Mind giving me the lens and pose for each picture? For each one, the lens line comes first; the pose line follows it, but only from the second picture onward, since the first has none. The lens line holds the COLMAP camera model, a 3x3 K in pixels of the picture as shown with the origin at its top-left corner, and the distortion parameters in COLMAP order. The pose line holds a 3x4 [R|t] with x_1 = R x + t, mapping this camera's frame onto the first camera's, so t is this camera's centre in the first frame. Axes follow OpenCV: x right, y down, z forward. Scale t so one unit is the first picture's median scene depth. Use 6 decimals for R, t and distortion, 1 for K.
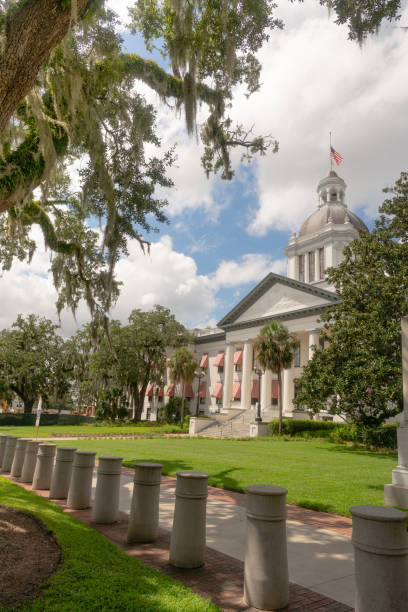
lens RADIAL K [[405.2, 0, 204.0], [0, 405.2, 306.0], [0, 0, 1]] dist [-0.005427, 0.000109]
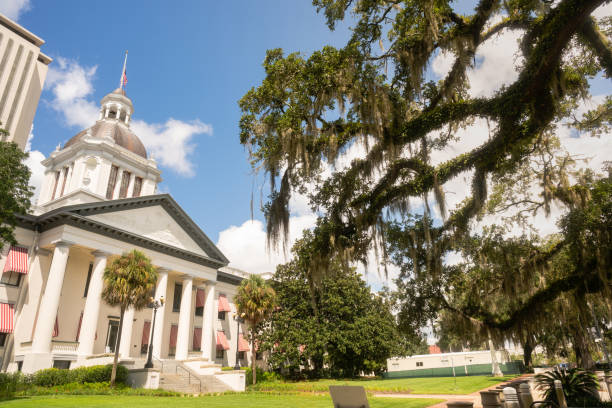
lens RADIAL K [[405.2, 0, 306.0], [0, 405.2, 204.0], [0, 0, 1]] dist [-0.005427, 0.000109]
pose [[-0.389220, 0.331239, 0.859528, -0.638338], [-0.226756, 0.869940, -0.437933, 0.230901], [-0.892799, -0.365356, -0.263488, 0.876465]]
